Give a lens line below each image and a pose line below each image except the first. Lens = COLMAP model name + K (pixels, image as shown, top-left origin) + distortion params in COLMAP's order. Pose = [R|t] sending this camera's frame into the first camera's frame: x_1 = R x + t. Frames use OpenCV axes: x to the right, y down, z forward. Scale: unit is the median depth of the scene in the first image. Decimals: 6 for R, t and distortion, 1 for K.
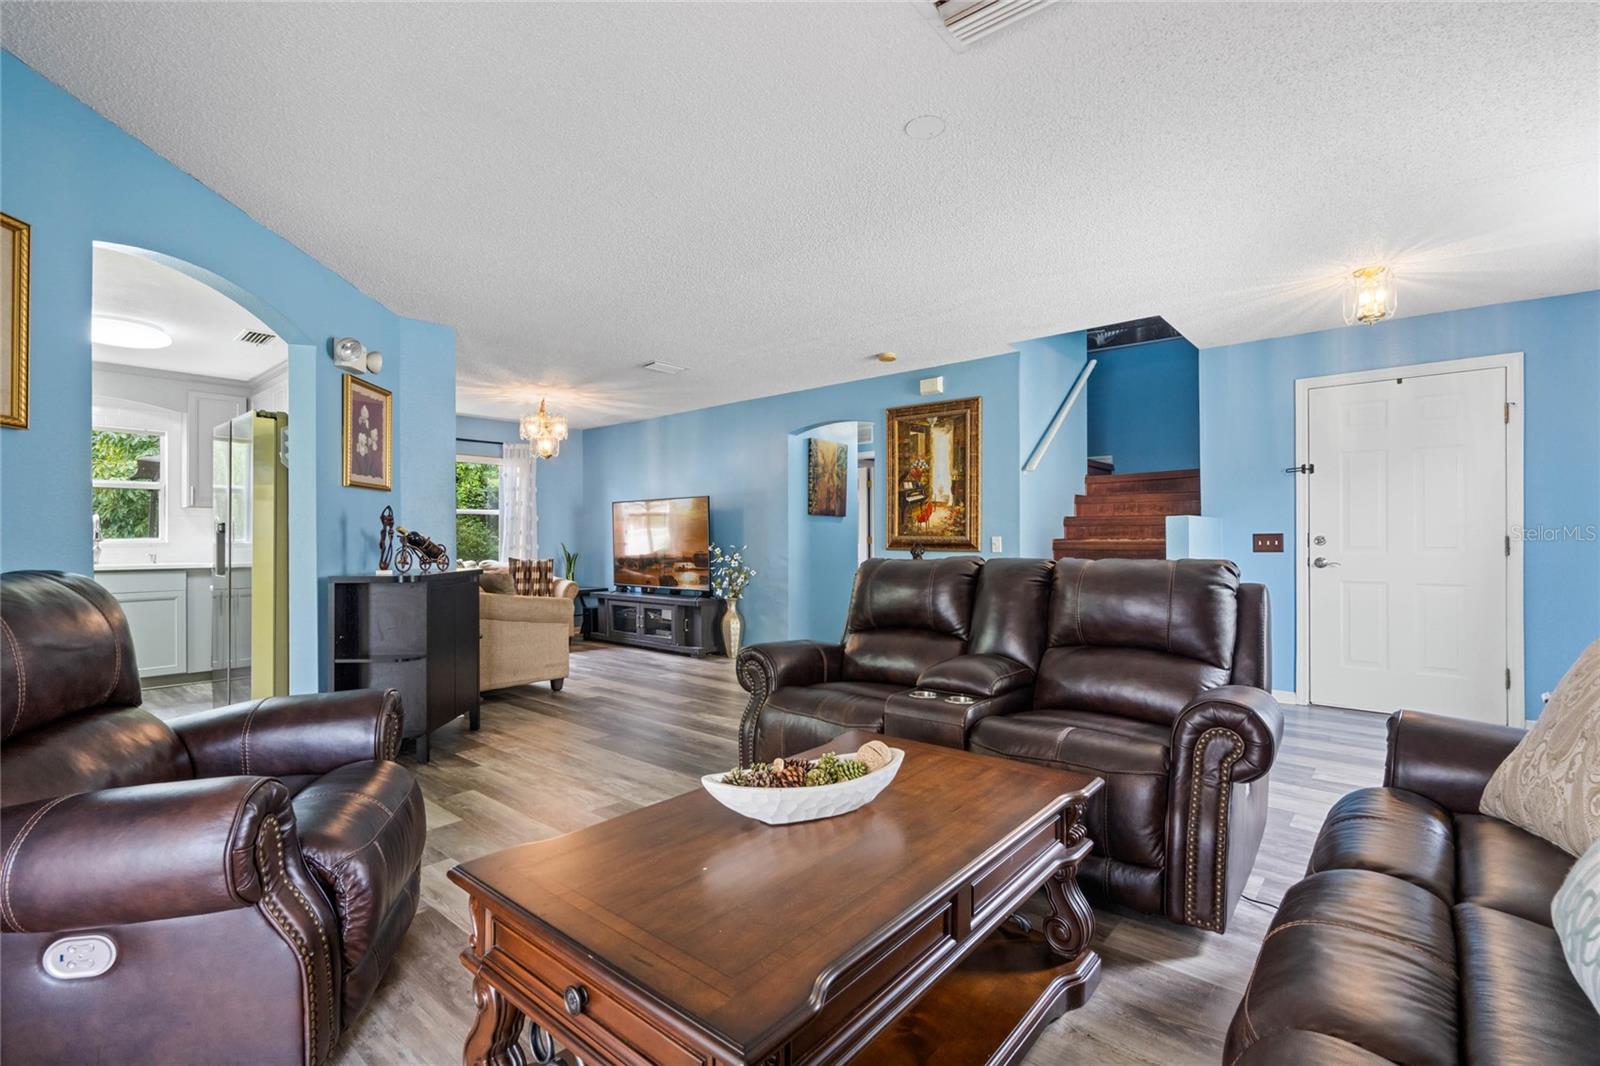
lens RADIAL K [[729.6, 0, 794.1], [0, 729.6, 535.1], [0, 0, 1]] dist [-0.003300, -0.000224]
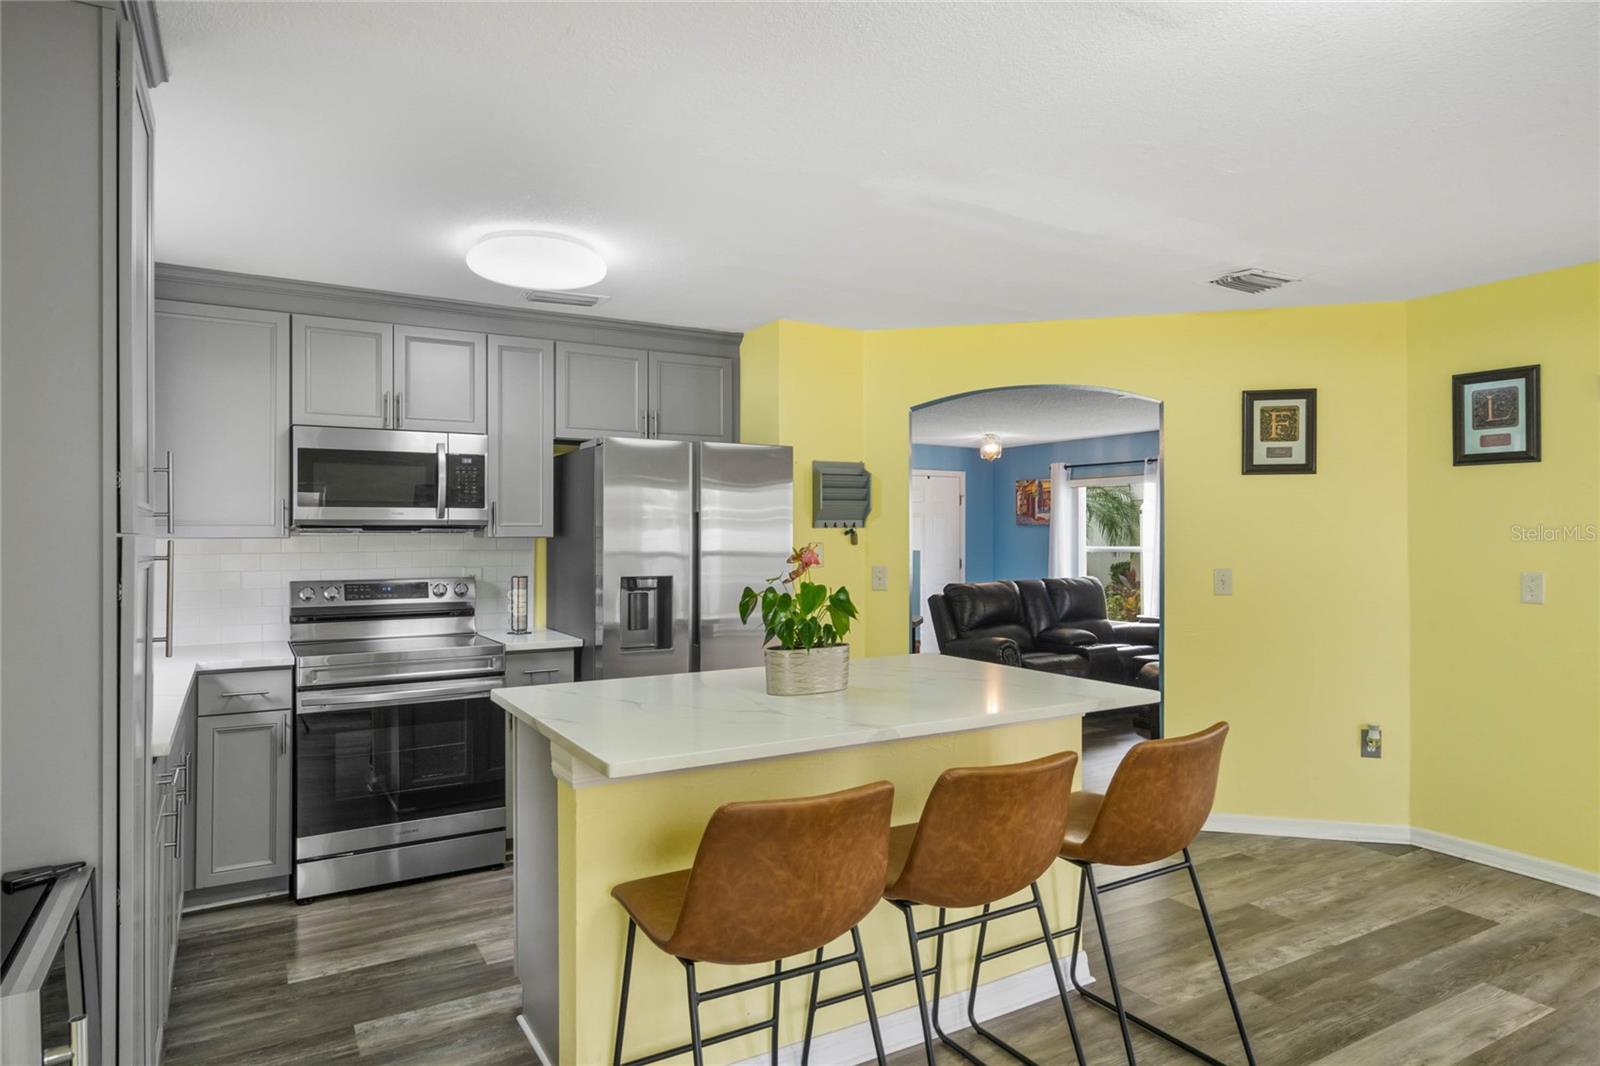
lens RADIAL K [[934.9, 0, 792.2], [0, 934.9, 527.9], [0, 0, 1]] dist [0.005661, 0.000483]
pose [[0.319226, 0.010387, 0.947622, -1.023936], [-0.006269, 0.999941, -0.008849, -0.037178], [-0.947658, -0.003116, 0.319272, 0.364409]]
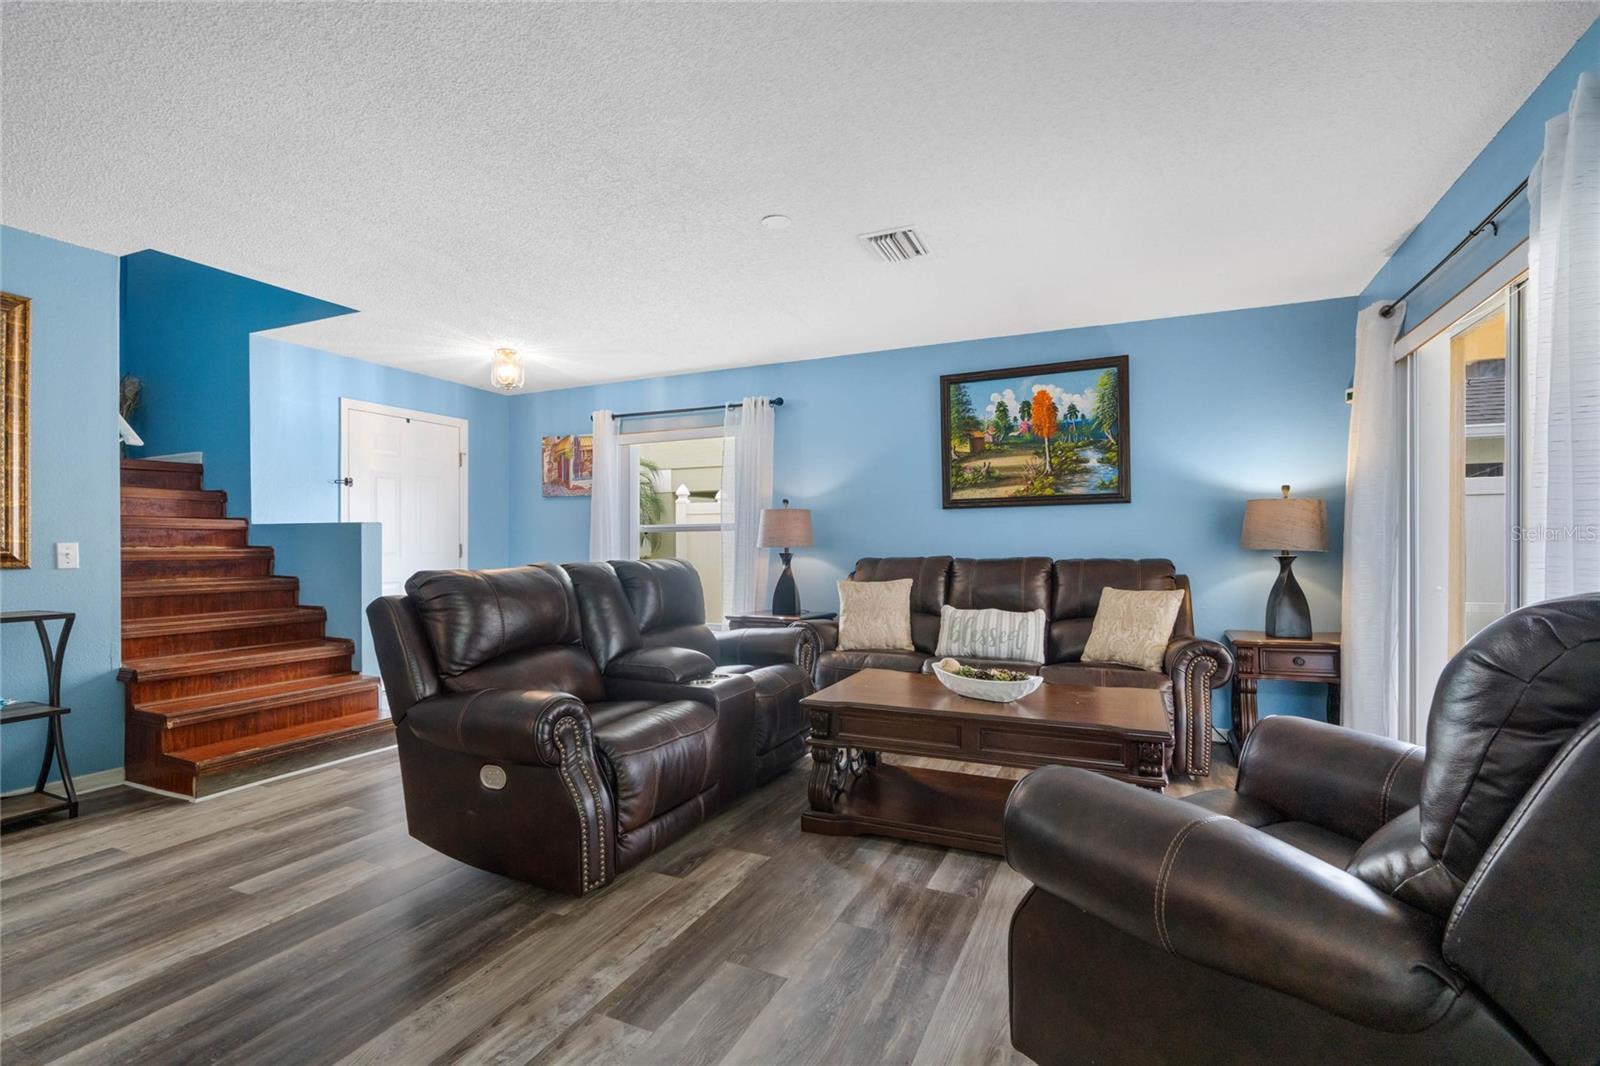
lens RADIAL K [[729.6, 0, 799.0], [0, 729.6, 545.1], [0, 0, 1]] dist [-0.003300, -0.000224]
pose [[-0.271653, 0.002226, 0.962393, -0.364640], [-0.003638, 0.999988, -0.003340, 0.003301], [-0.962388, -0.004409, -0.271642, 0.449629]]
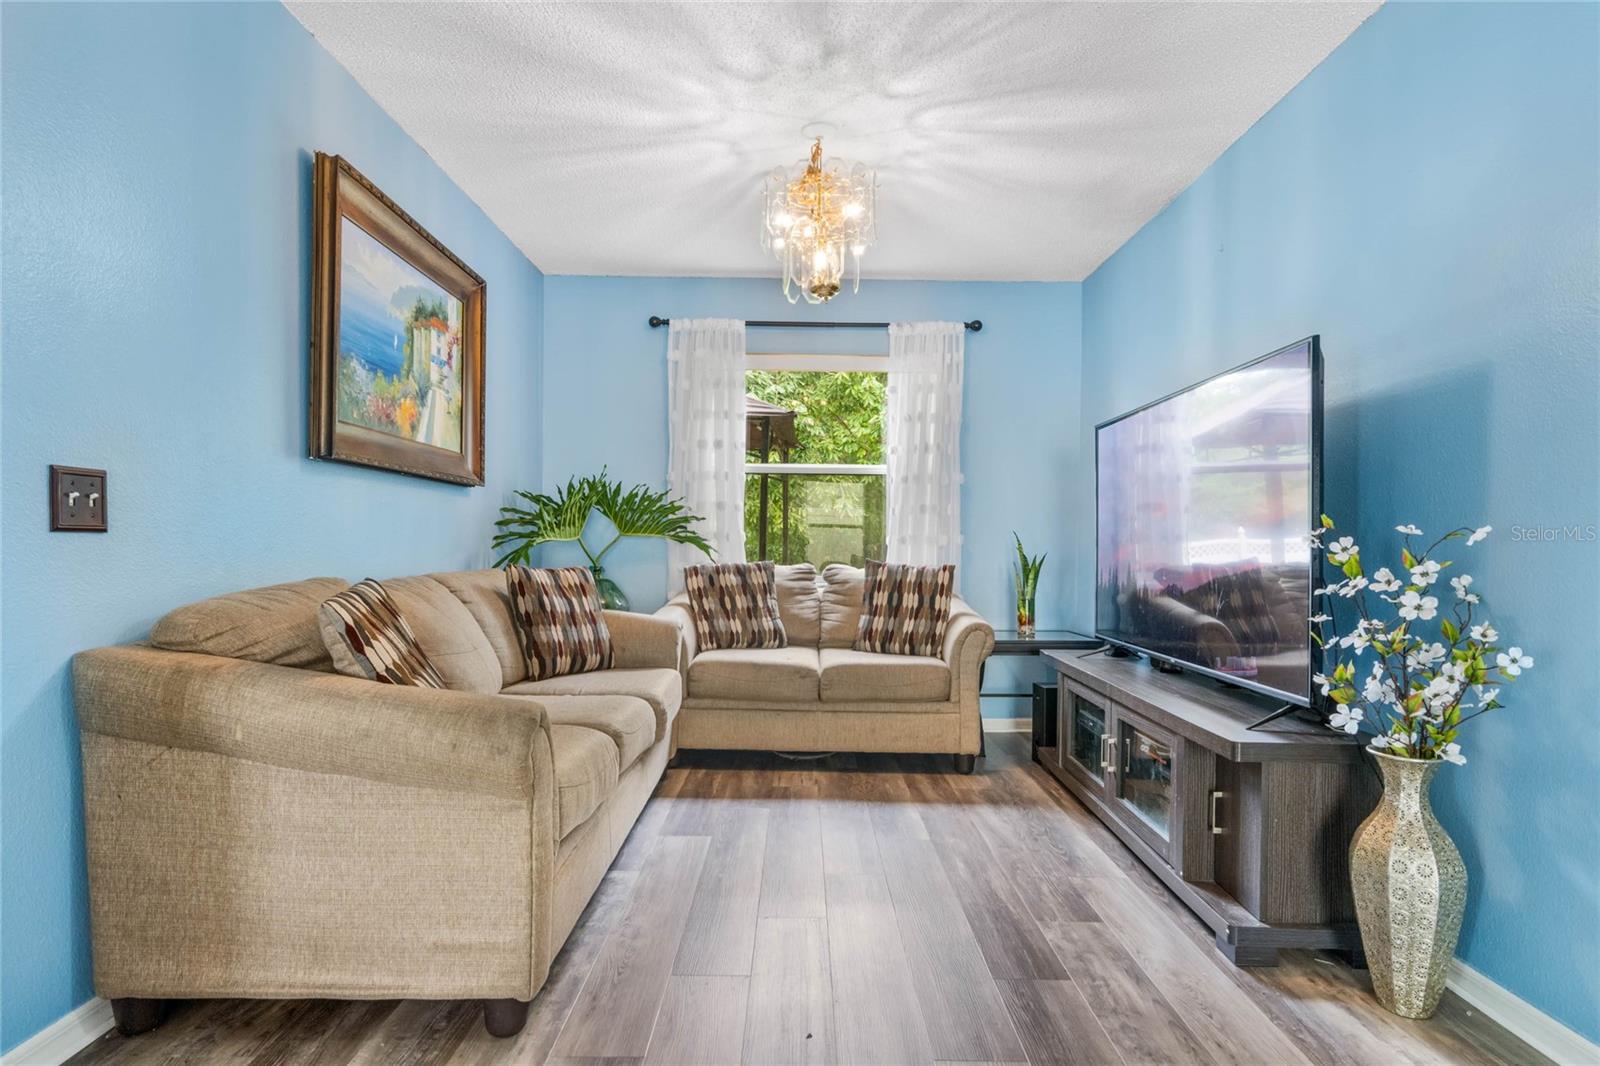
lens RADIAL K [[850.1, 0, 807.9], [0, 850.1, 558.4], [0, 0, 1]] dist [0.002499, -0.000147]
pose [[0.665274, 0.024435, -0.746199, -0.011303], [-0.010252, 0.999669, 0.023594, 0.019734], [0.746529, -0.008046, 0.665304, 0.678435]]
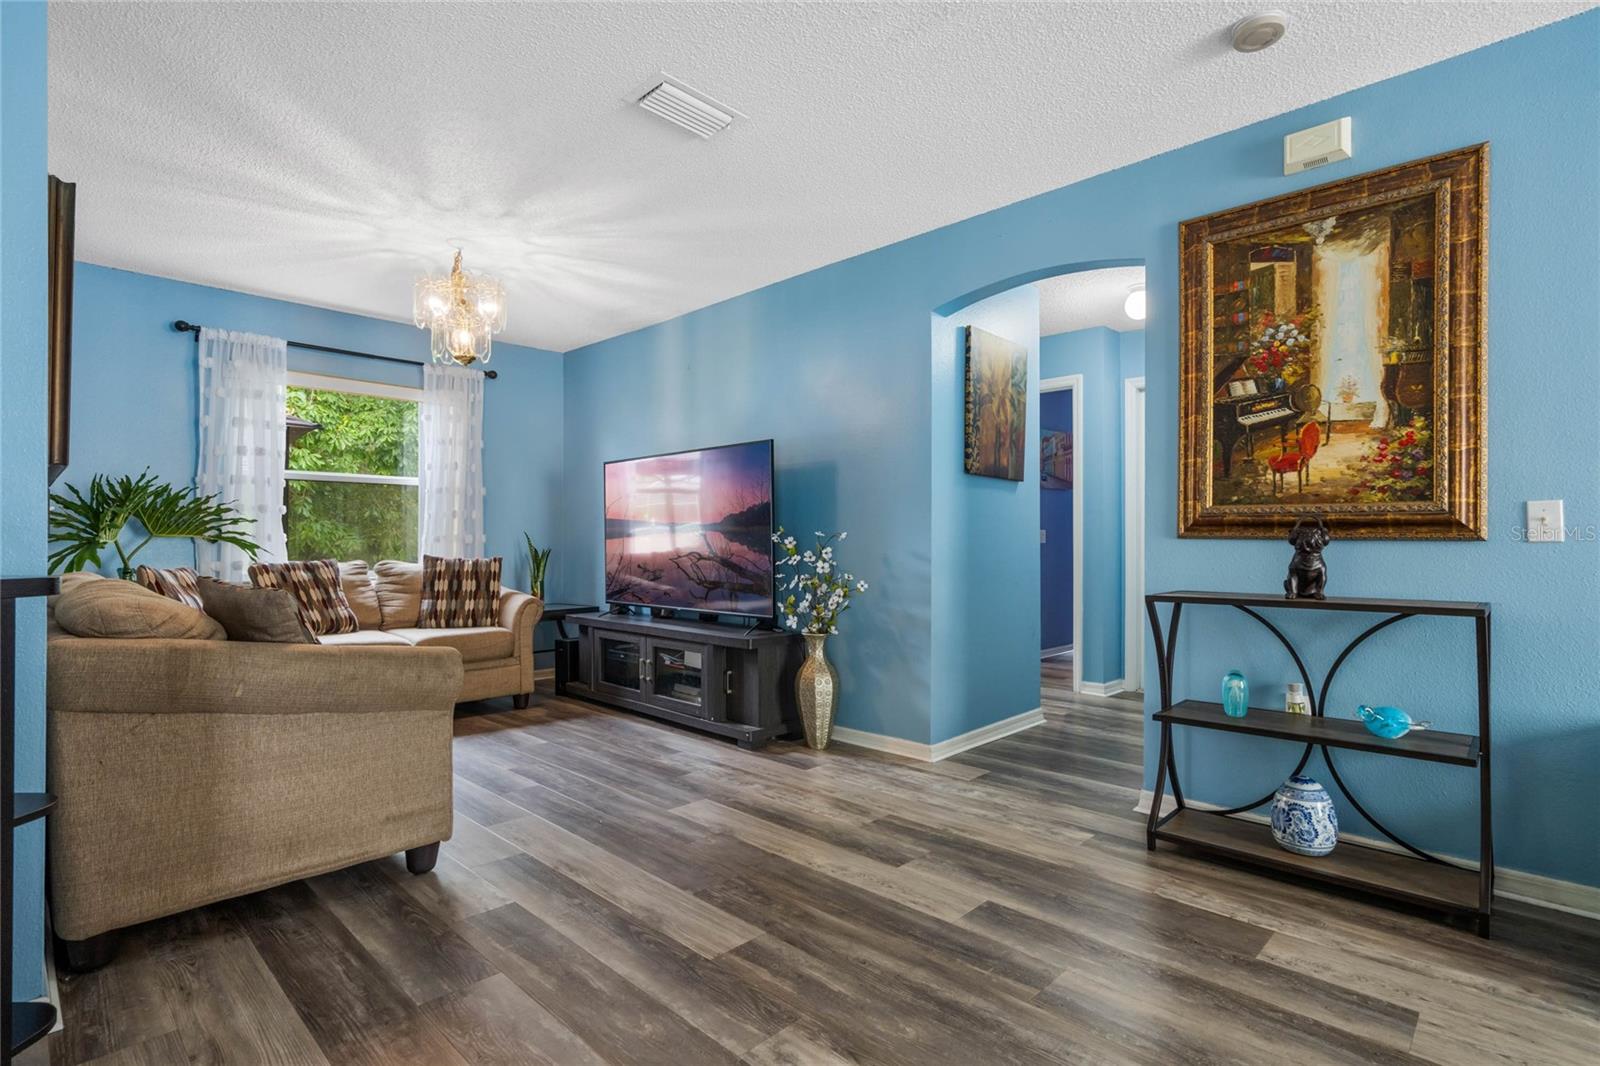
lens RADIAL K [[779.0, 0, 792.1], [0, 779.0, 537.0], [0, 0, 1]] dist [0.001144, 0.000334]
pose [[0.998443, 0.003653, -0.055653, -0.072113], [-0.003735, 0.999992, -0.001377, 0.018290], [0.055648, 0.001583, 0.998449, 0.443137]]
